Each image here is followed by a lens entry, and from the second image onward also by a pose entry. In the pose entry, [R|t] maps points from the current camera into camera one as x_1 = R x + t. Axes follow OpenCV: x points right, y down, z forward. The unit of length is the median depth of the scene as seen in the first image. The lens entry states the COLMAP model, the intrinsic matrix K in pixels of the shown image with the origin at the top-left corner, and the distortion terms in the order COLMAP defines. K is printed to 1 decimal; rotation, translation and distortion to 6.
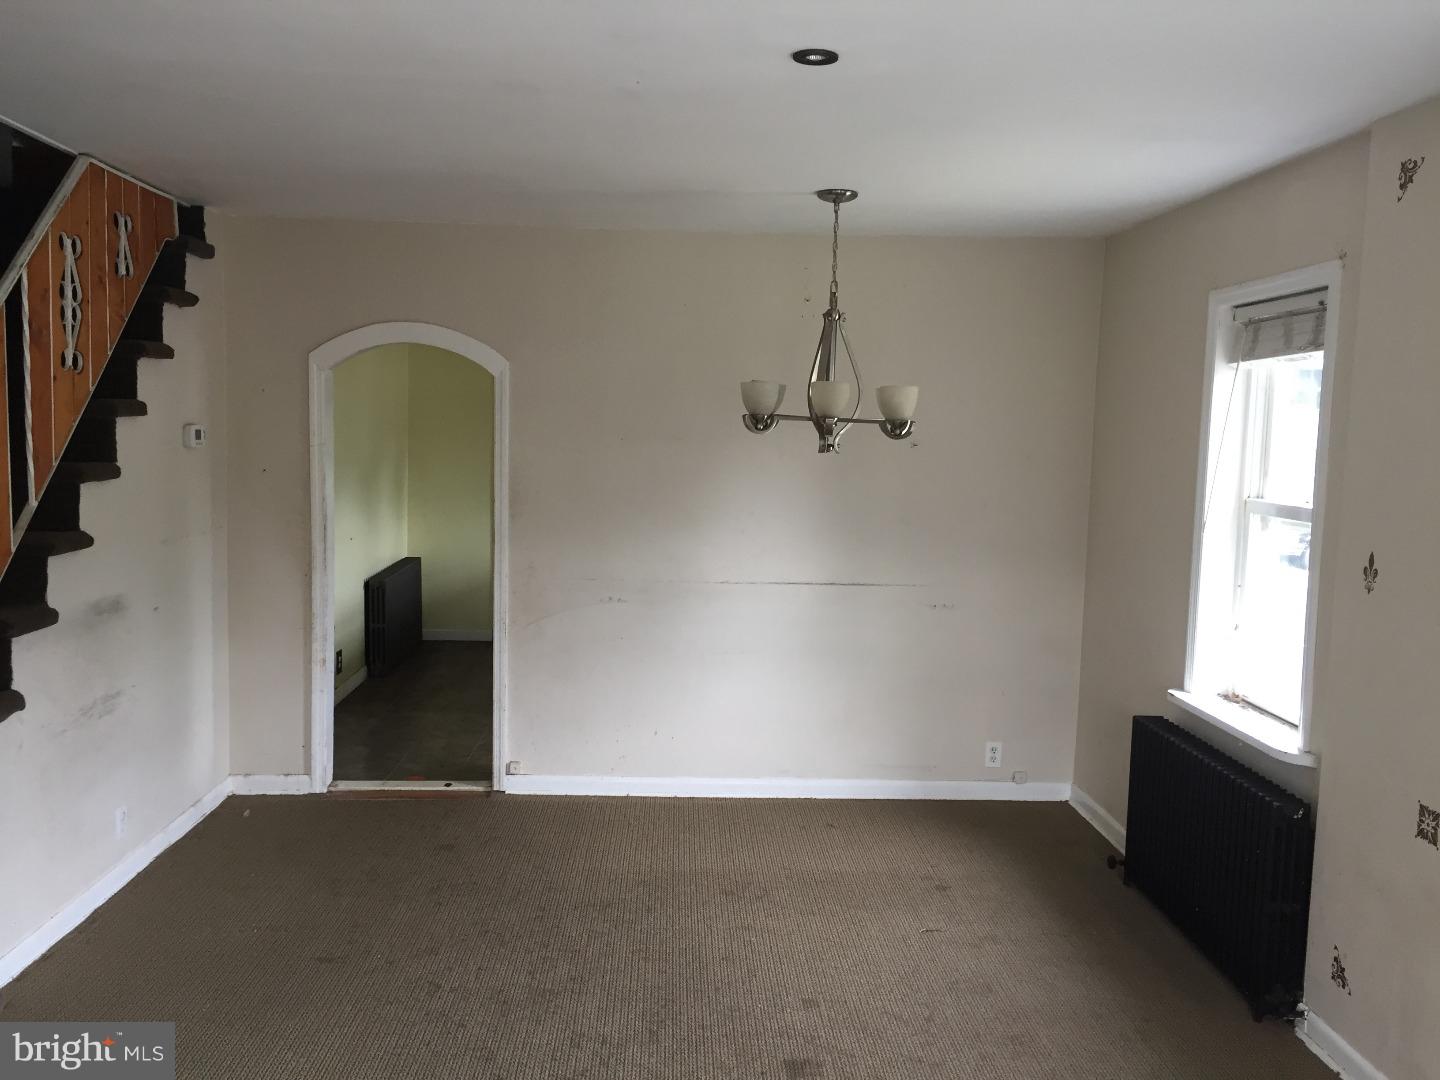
lens RADIAL K [[1242.8, 0, 719.8], [0, 1242.8, 540.7], [0, 0, 1]] dist [0.095884, -0.137461]
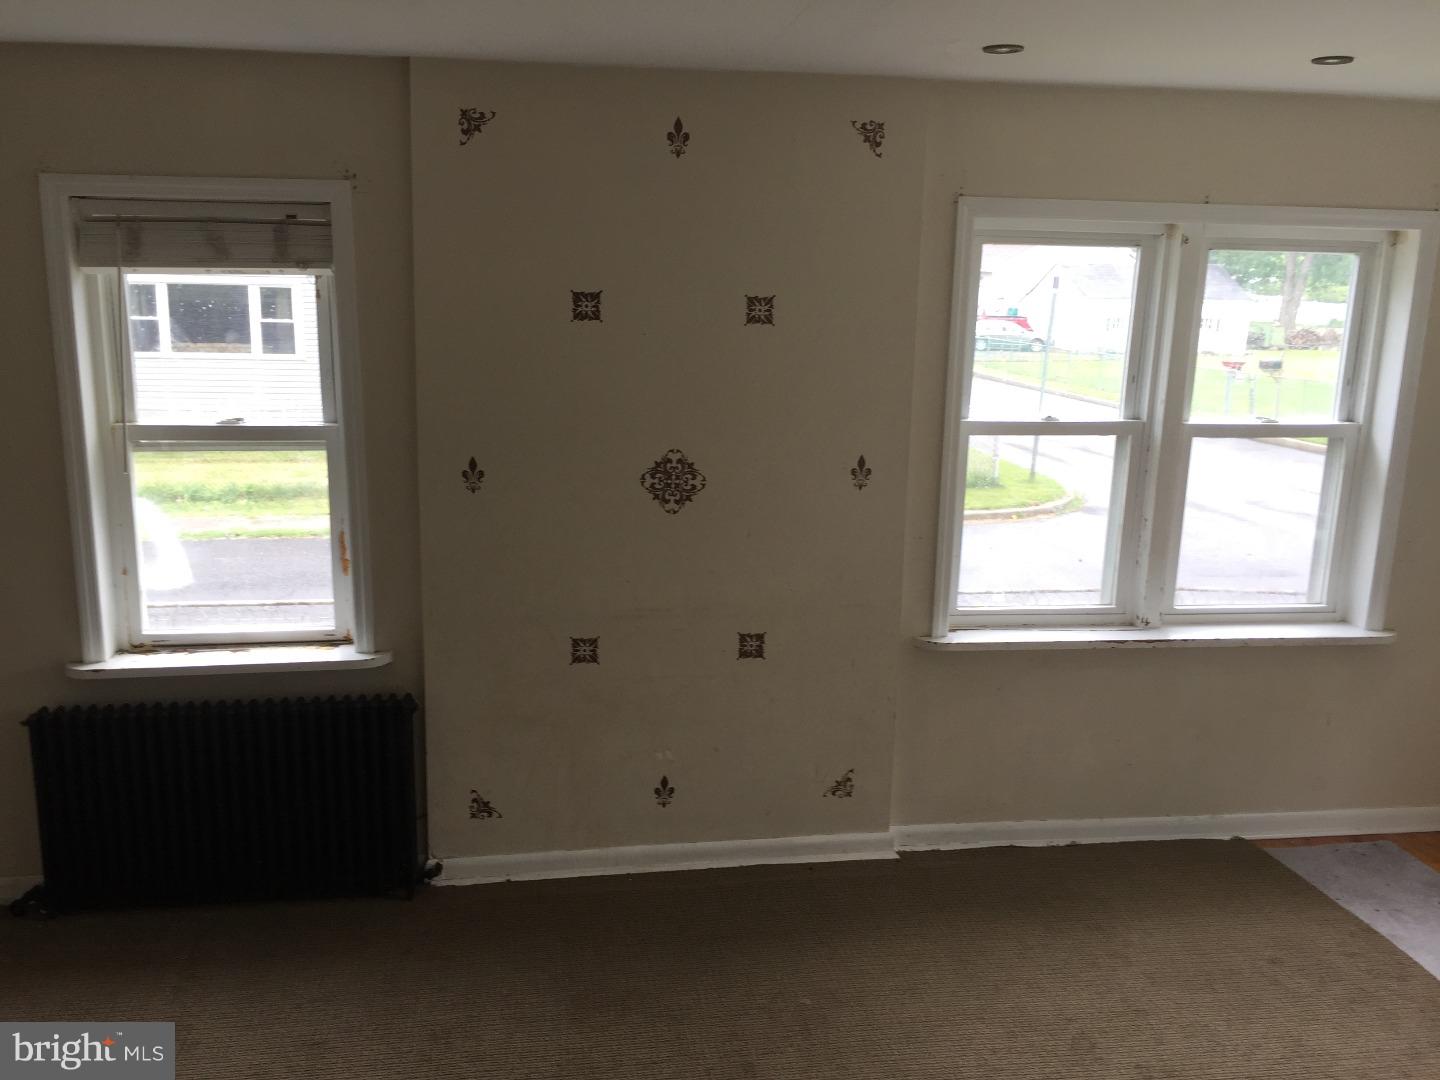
lens RADIAL K [[1264.4, 0, 711.3], [0, 1264.4, 541.3], [0, 0, 1]] dist [0.064221, -0.078197]
pose [[-0.113760, -0.244311, 0.963001, -0.477391], [0.073423, 0.964575, 0.253384, -0.143792], [-0.990791, 0.099531, -0.091792, 0.662810]]
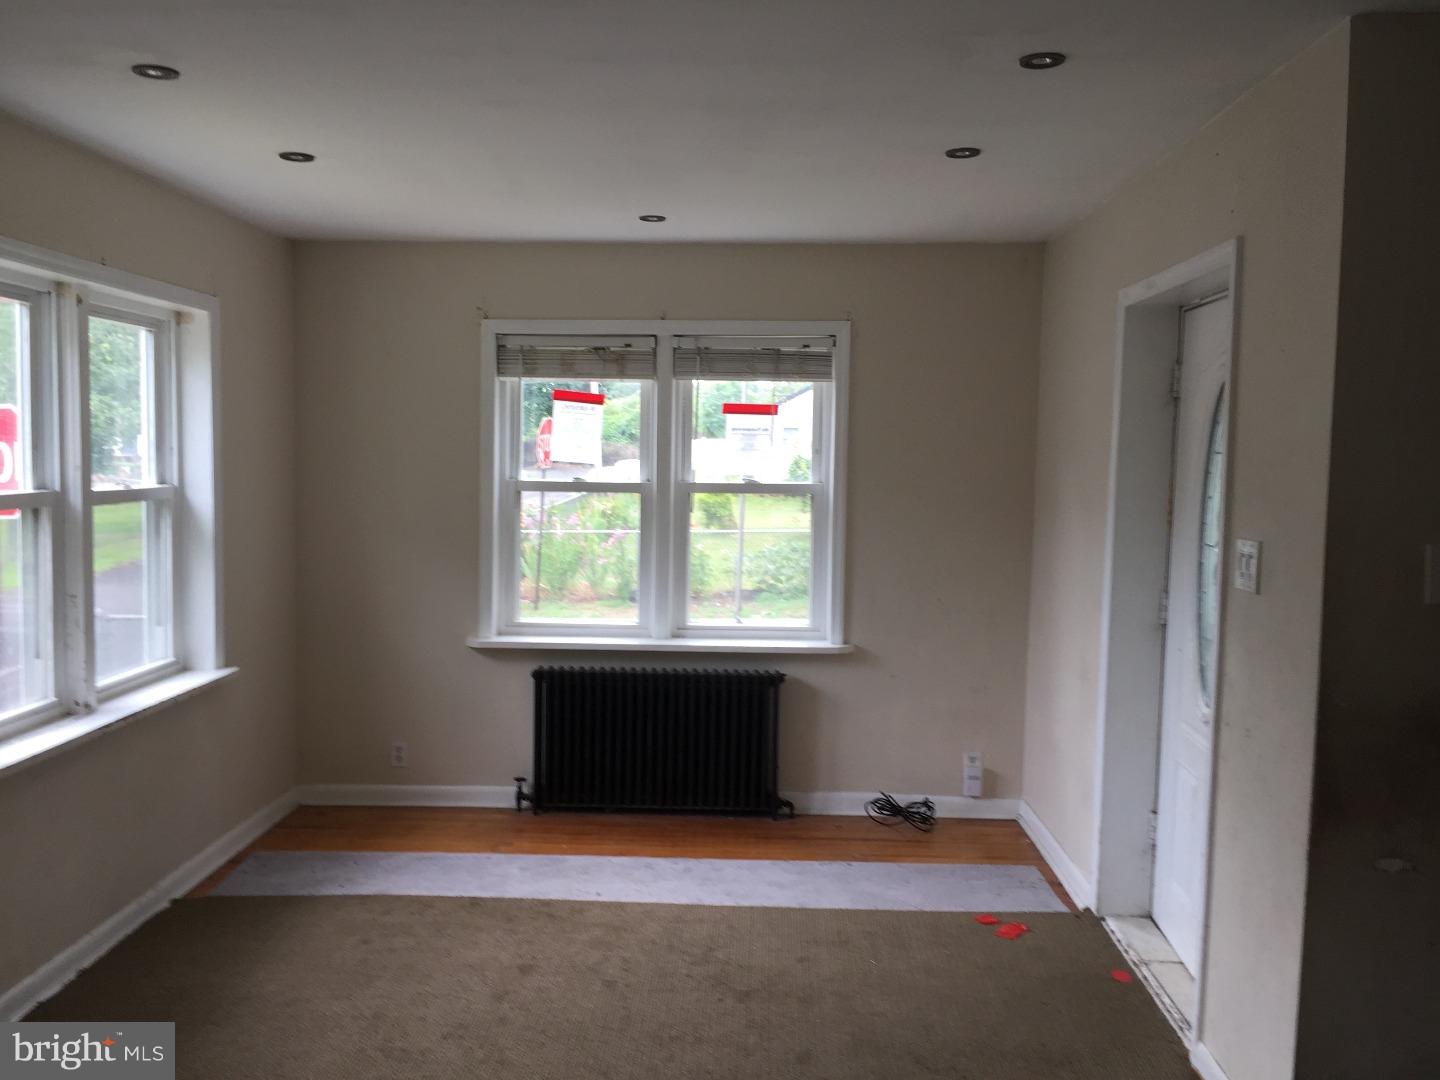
lens RADIAL K [[1242.8, 0, 718.7], [0, 1242.8, 545.7], [0, 0, 1]] dist [0.095884, -0.137461]
pose [[-0.997555, -0.049266, 0.049568, -0.021075], [-0.039742, 0.983316, 0.177512, -0.095121], [-0.057487, 0.175108, -0.982870, 1.143768]]
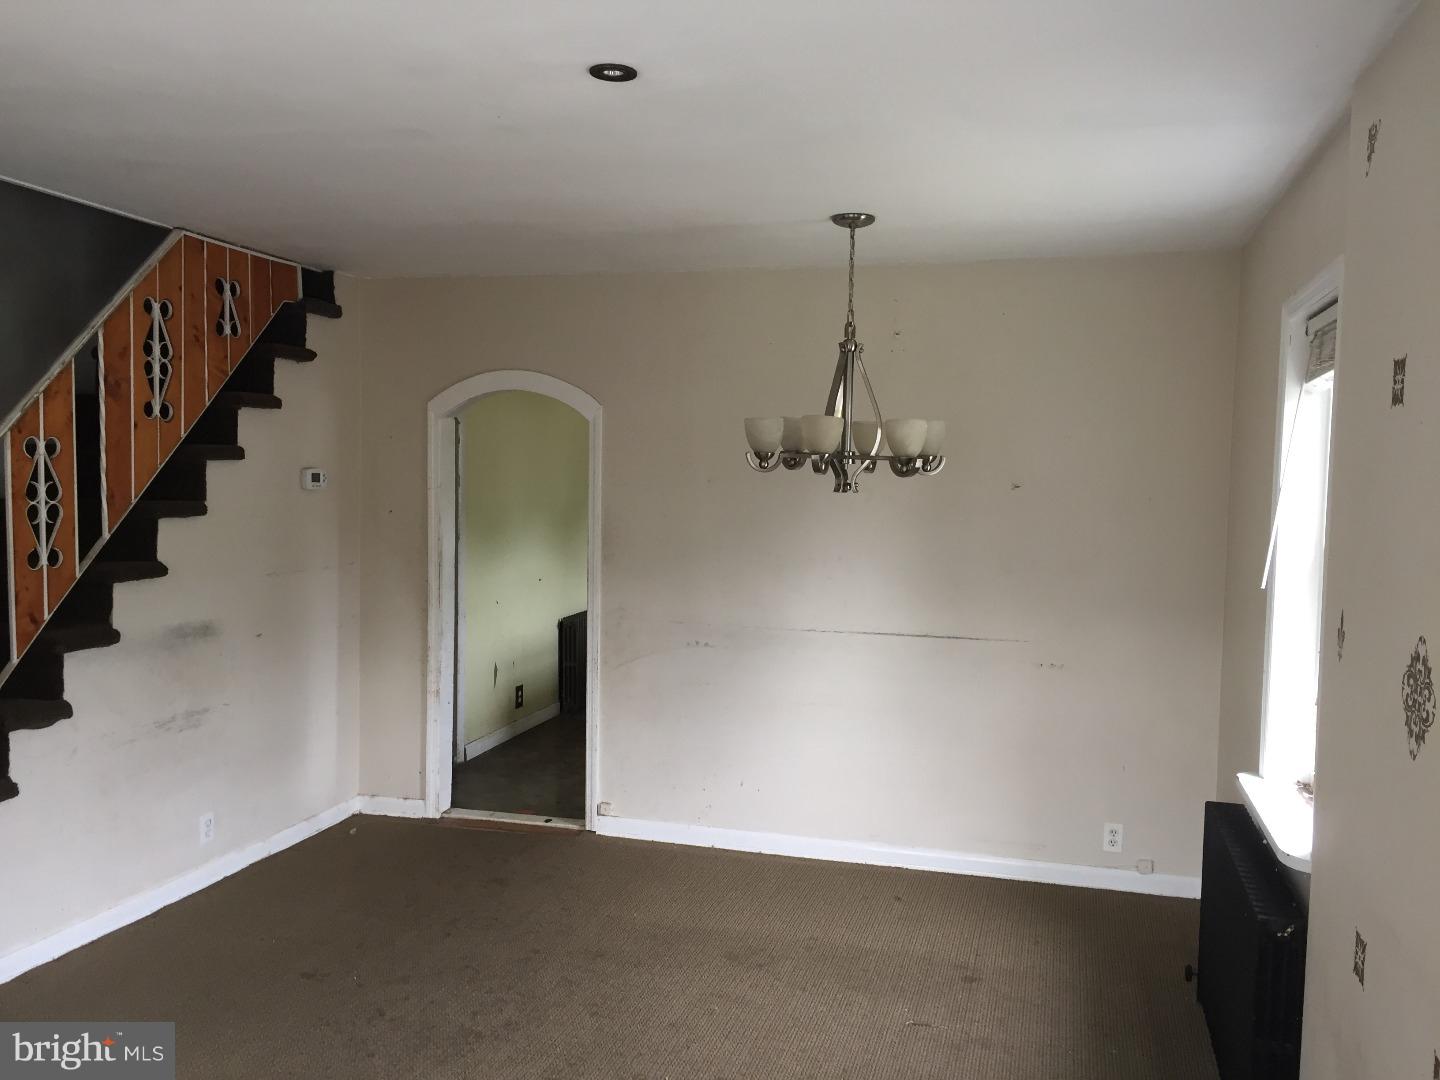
lens RADIAL K [[1242.8, 0, 722.8], [0, 1242.8, 539.2], [0, 0, 1]] dist [0.095884, -0.137461]
pose [[0.952009, 0.011520, -0.305854, 0.285150], [-0.025015, 0.998877, -0.040241, 0.004563], [0.305047, 0.045961, 0.951228, 0.082303]]
